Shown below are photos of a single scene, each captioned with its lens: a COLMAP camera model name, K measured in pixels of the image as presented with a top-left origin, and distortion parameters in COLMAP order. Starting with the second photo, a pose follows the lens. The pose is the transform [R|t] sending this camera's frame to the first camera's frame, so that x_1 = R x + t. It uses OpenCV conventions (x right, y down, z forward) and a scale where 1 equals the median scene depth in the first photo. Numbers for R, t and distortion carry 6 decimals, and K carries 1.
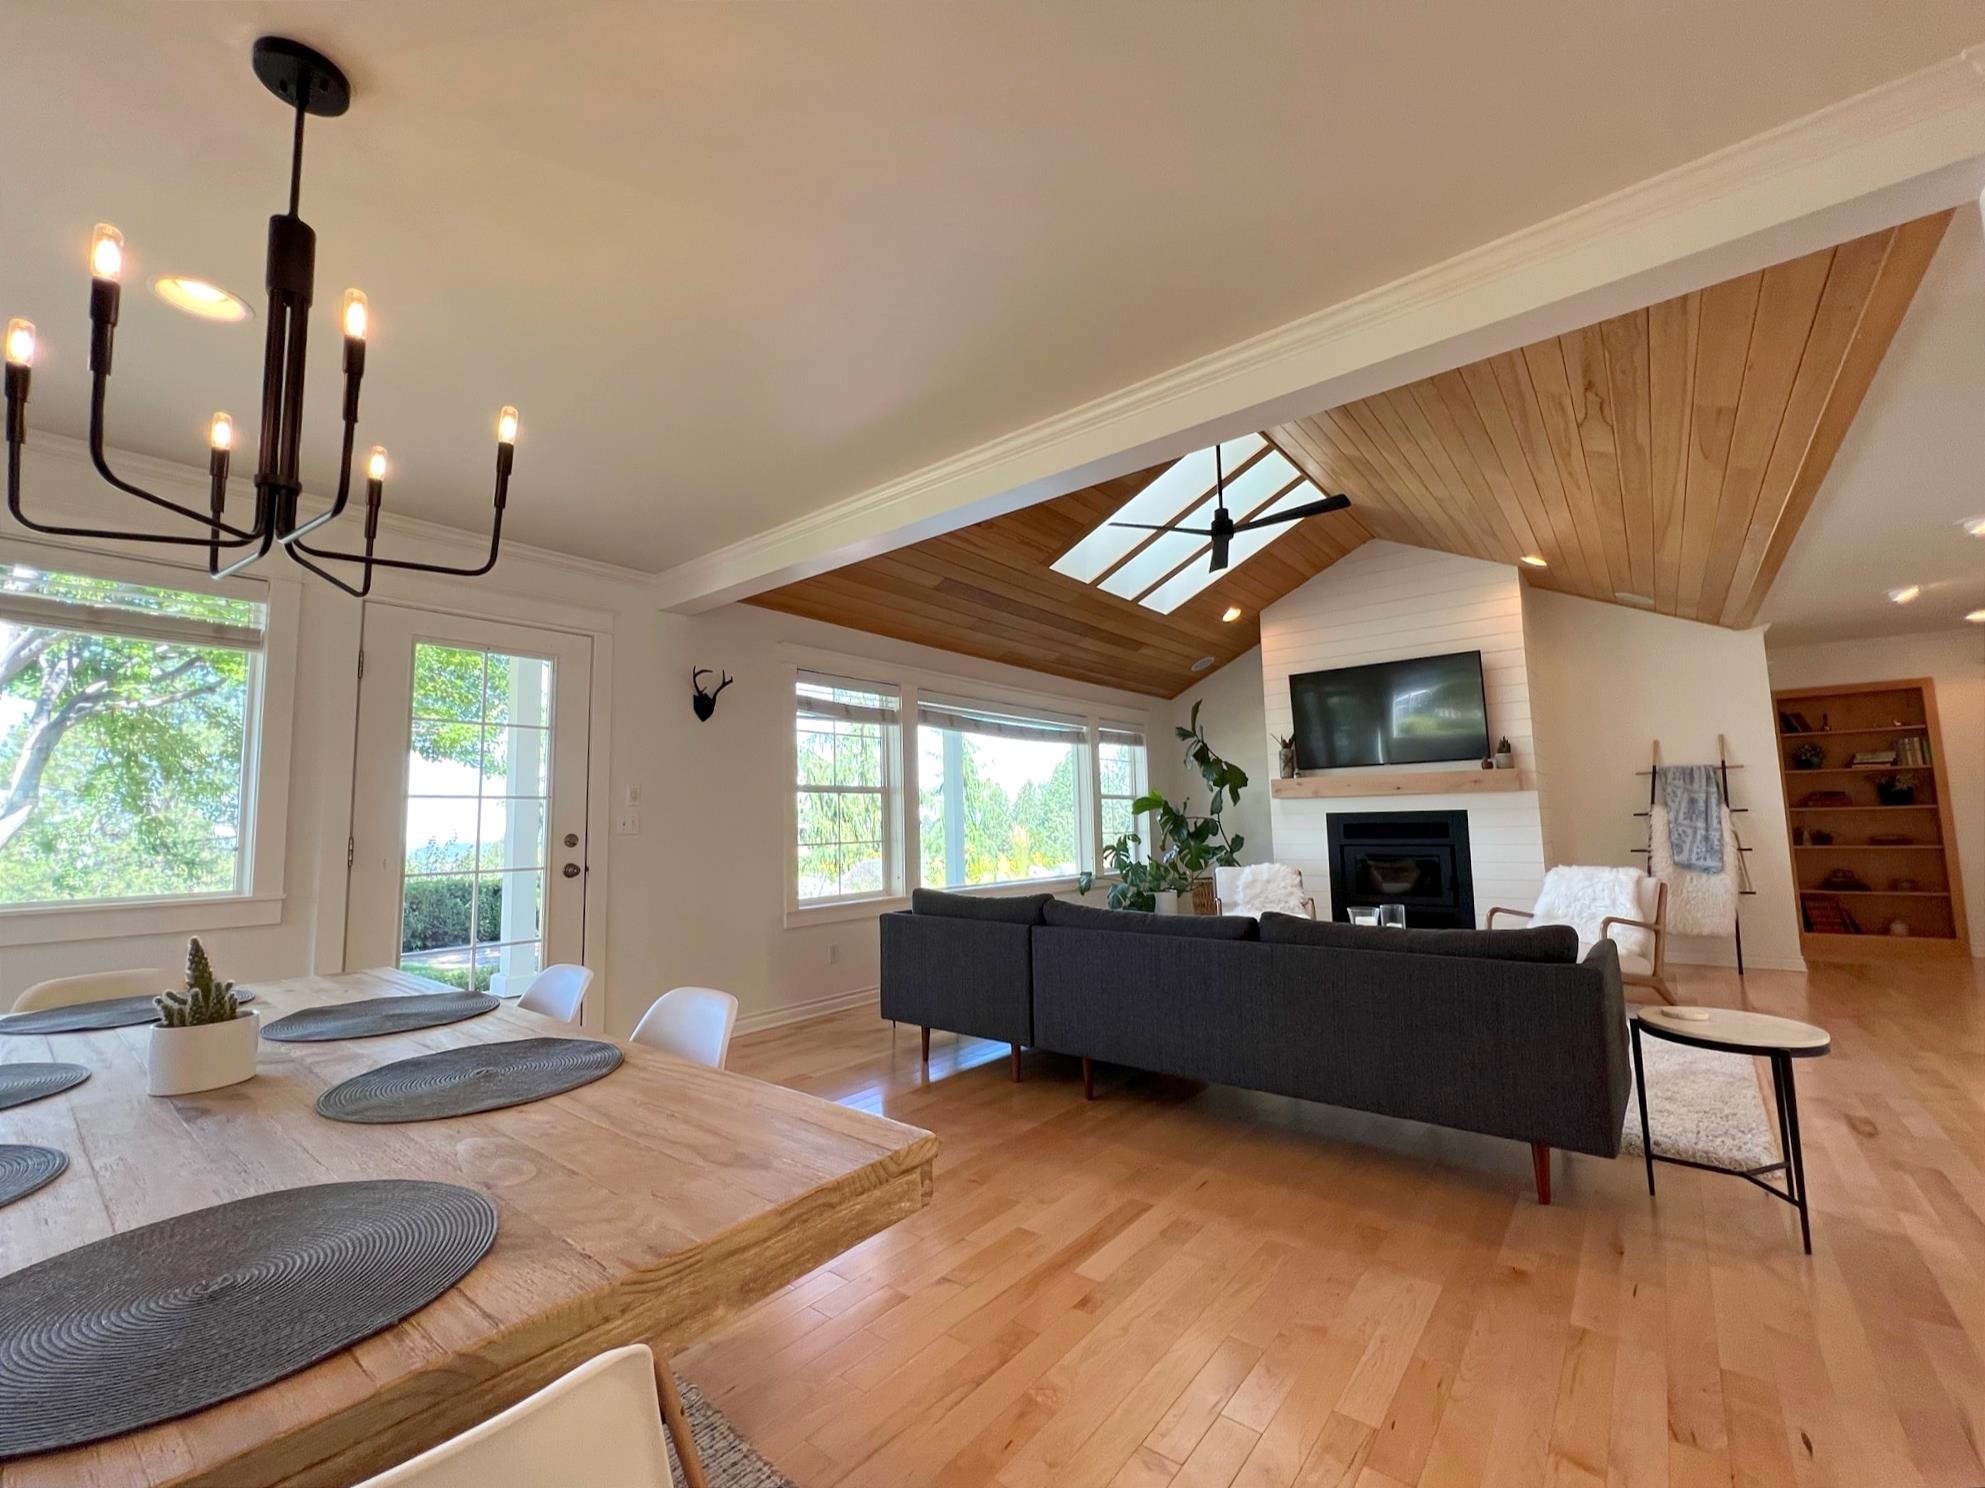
lens RADIAL K [[804.8, 0, 972.0], [0, 804.8, 747.4], [0, 0, 1]] dist [0.026490, -0.022545]
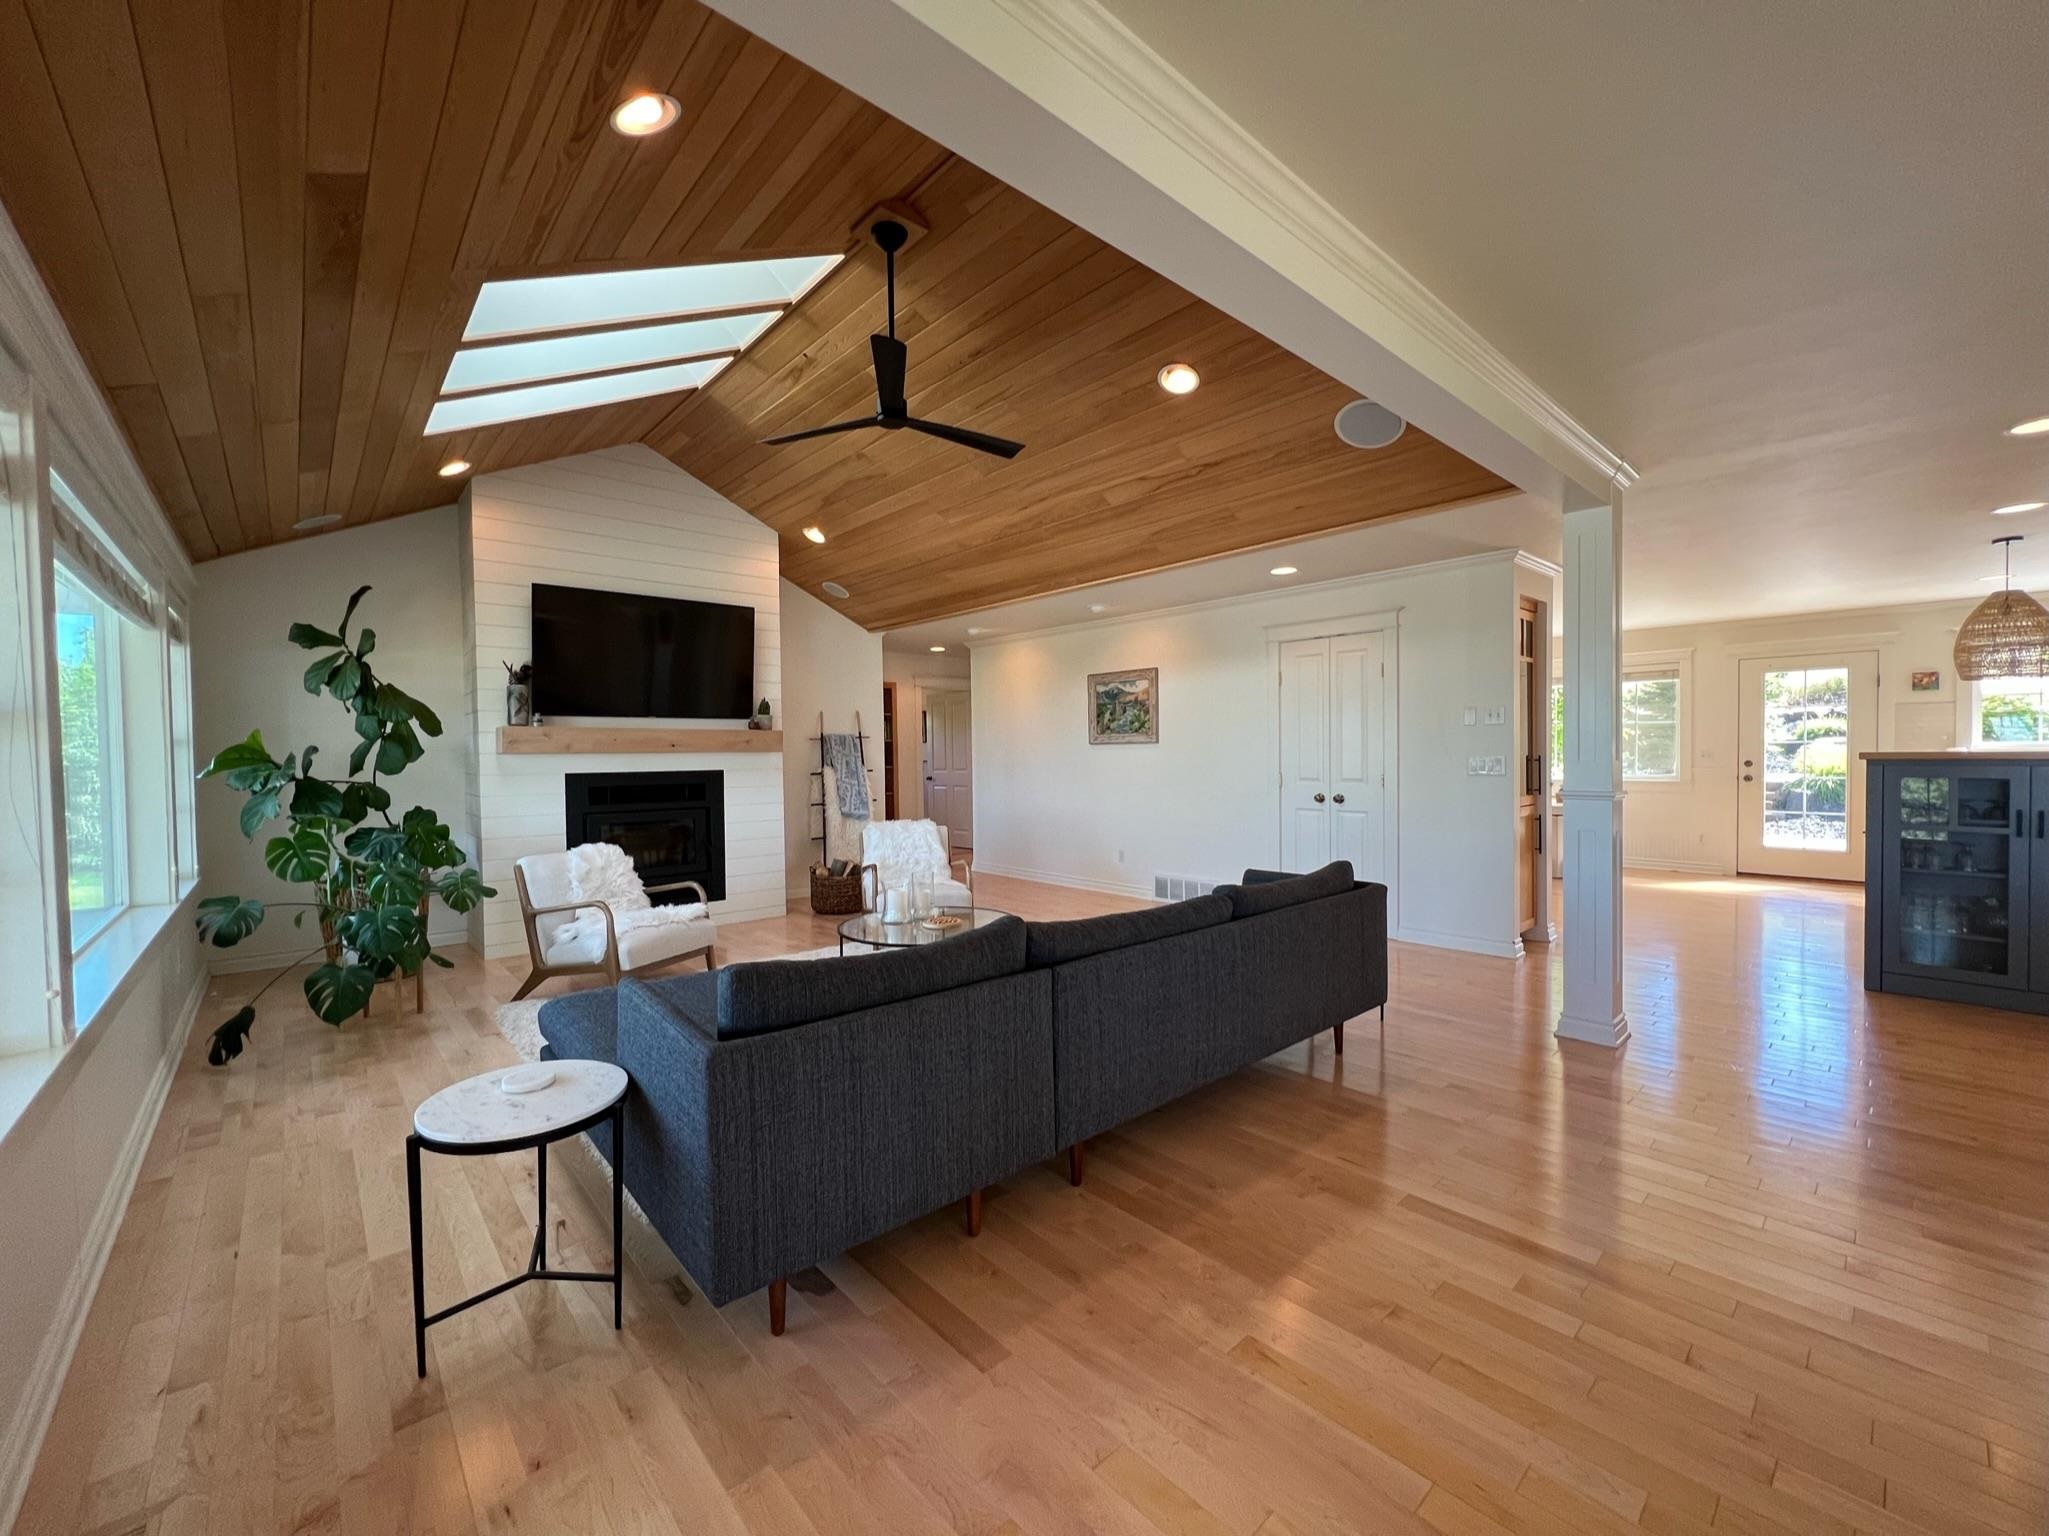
lens RADIAL K [[830.7, 0, 1003.4], [0, 830.7, 771.5], [0, 0, 1]] dist [0.026490, -0.022545]
pose [[0.142742, -0.004106, 0.989751, -0.321840], [-0.086721, 0.996094, 0.016640, 0.033650], [-0.985953, -0.088208, 0.141829, 0.533456]]
